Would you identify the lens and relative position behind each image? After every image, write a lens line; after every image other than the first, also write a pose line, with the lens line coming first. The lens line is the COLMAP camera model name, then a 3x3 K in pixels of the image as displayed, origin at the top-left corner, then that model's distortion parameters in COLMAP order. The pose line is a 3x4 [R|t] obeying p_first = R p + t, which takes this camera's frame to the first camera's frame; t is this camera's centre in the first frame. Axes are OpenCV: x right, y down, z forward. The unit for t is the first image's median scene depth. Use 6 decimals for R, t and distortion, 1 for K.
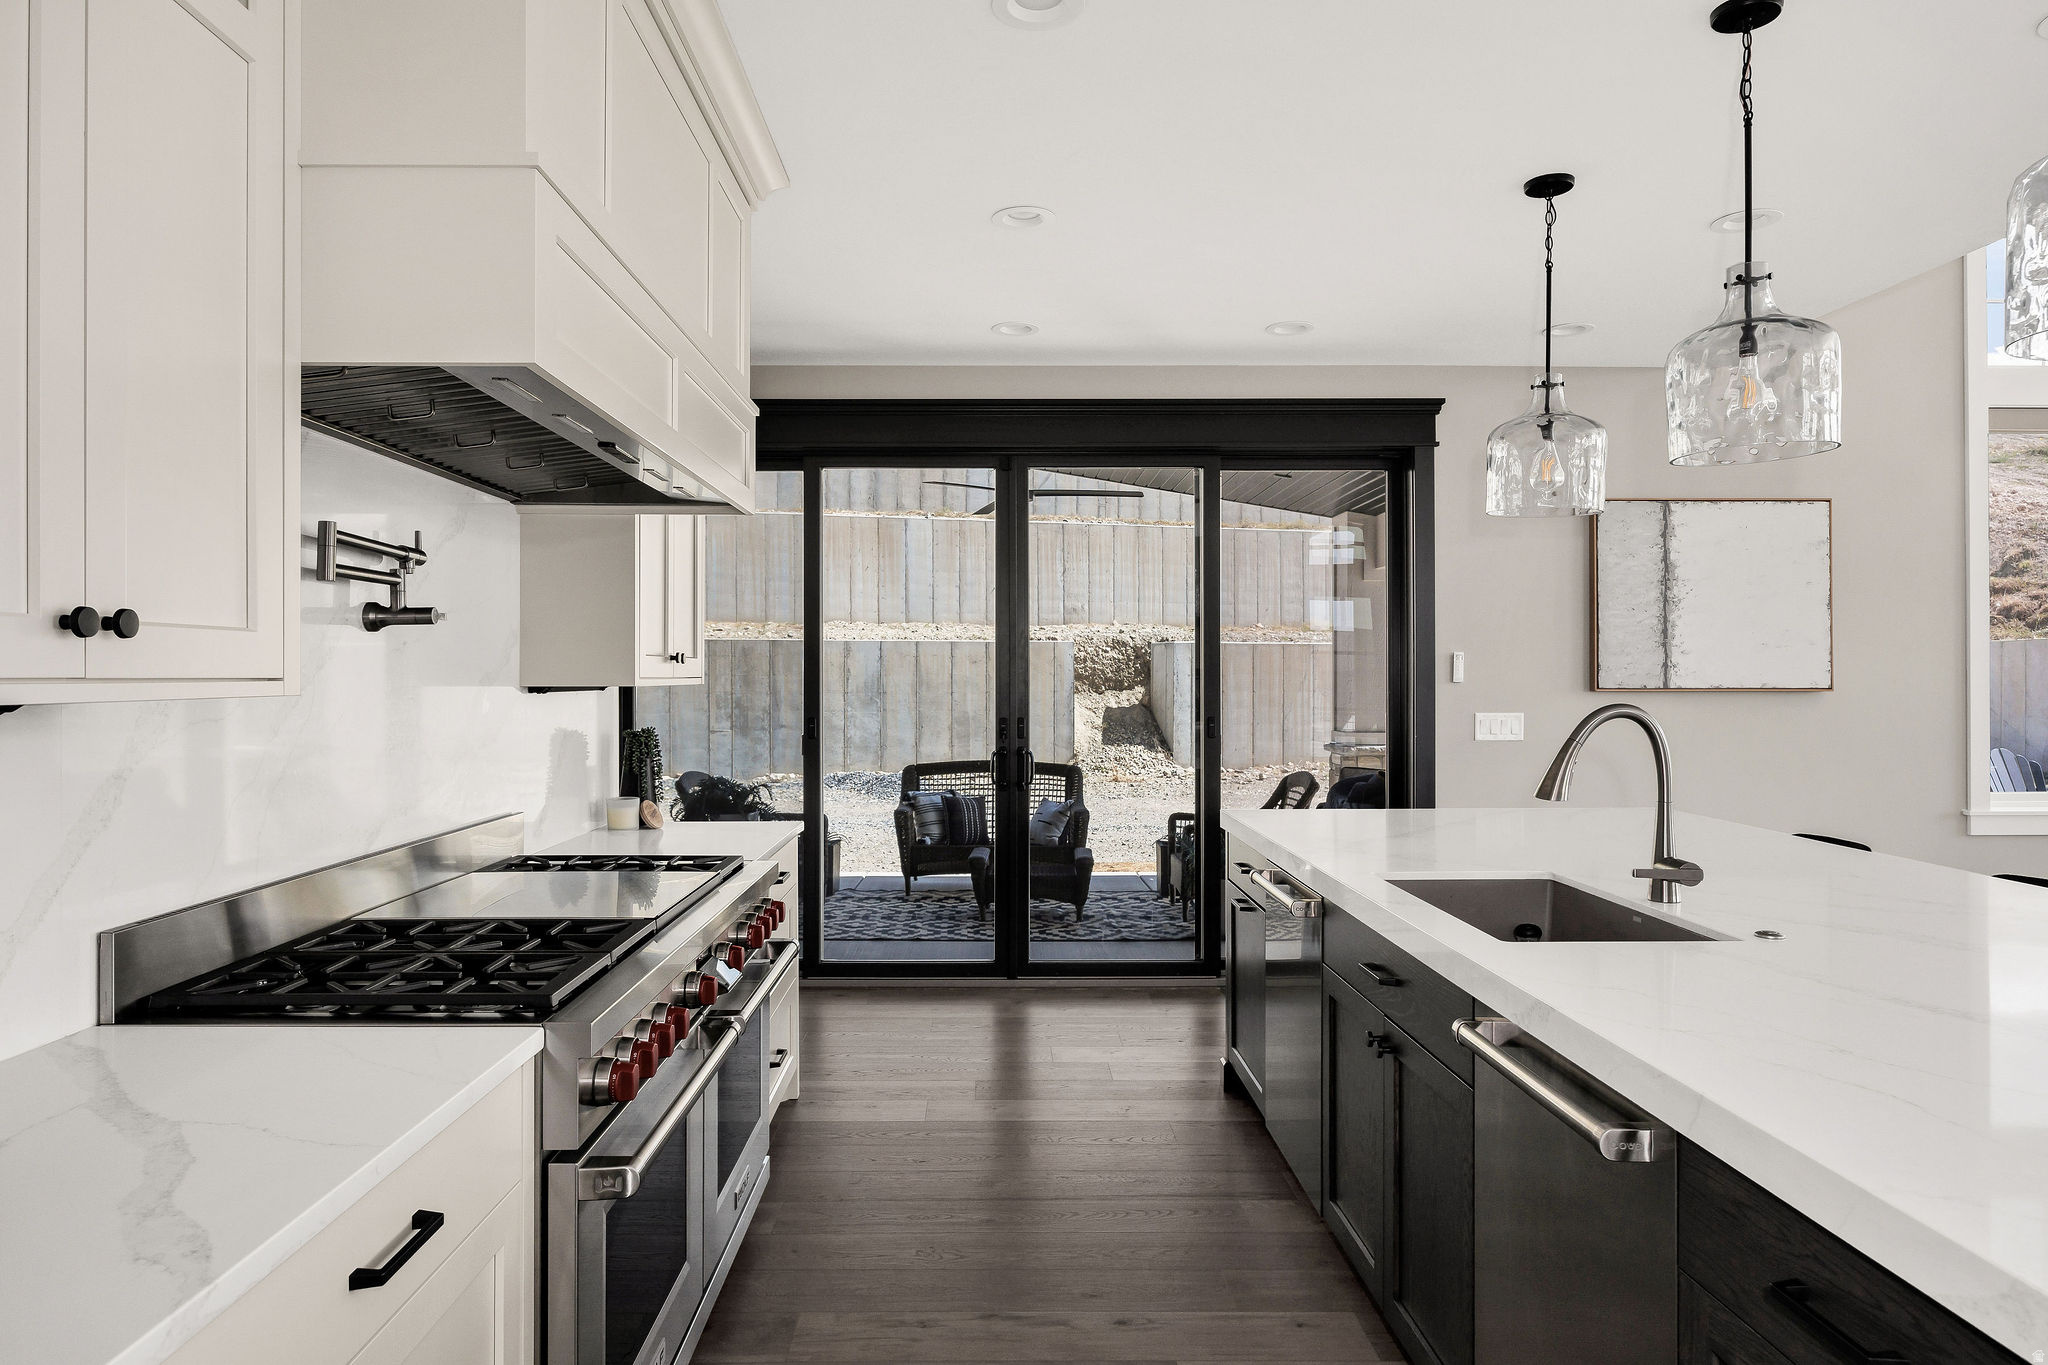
lens RADIAL K [[1238.9, 0, 1021.5], [0, 1238.9, 682.1], [0, 0, 1]] dist [0.002043, 0.000343]
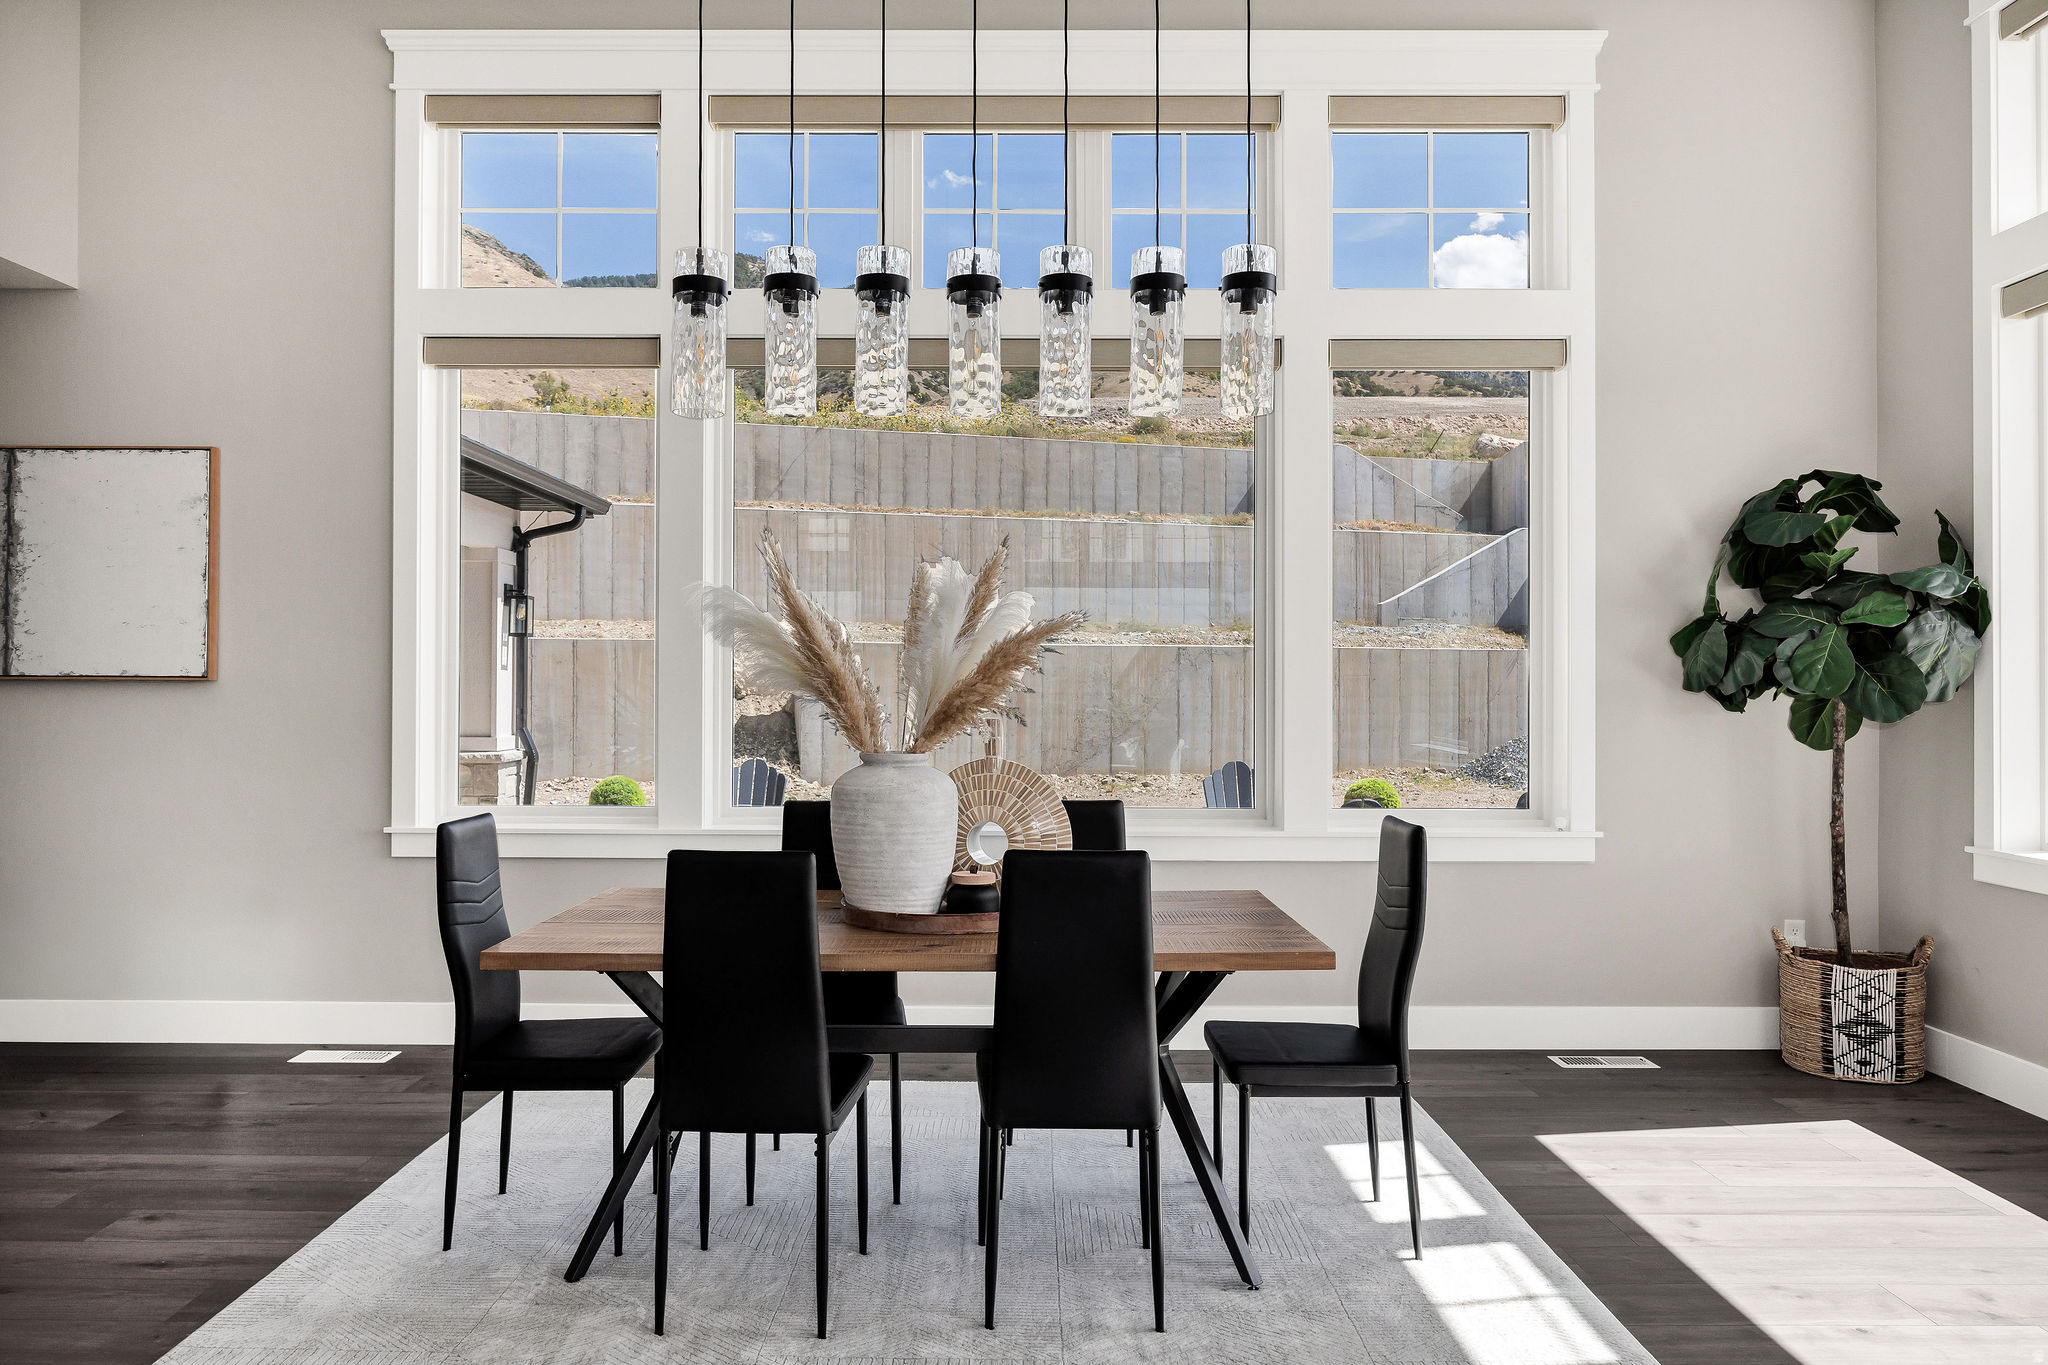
lens RADIAL K [[1357.8, 0, 1022.2], [0, 1357.8, 679.3], [0, 0, 1]] dist [-0.001571, -0.000657]
pose [[0.999877, 0.006469, -0.014270, 1.206660], [-0.006597, 0.999938, -0.008974, 0.010950], [0.014212, 0.009067, 0.999858, 0.108156]]
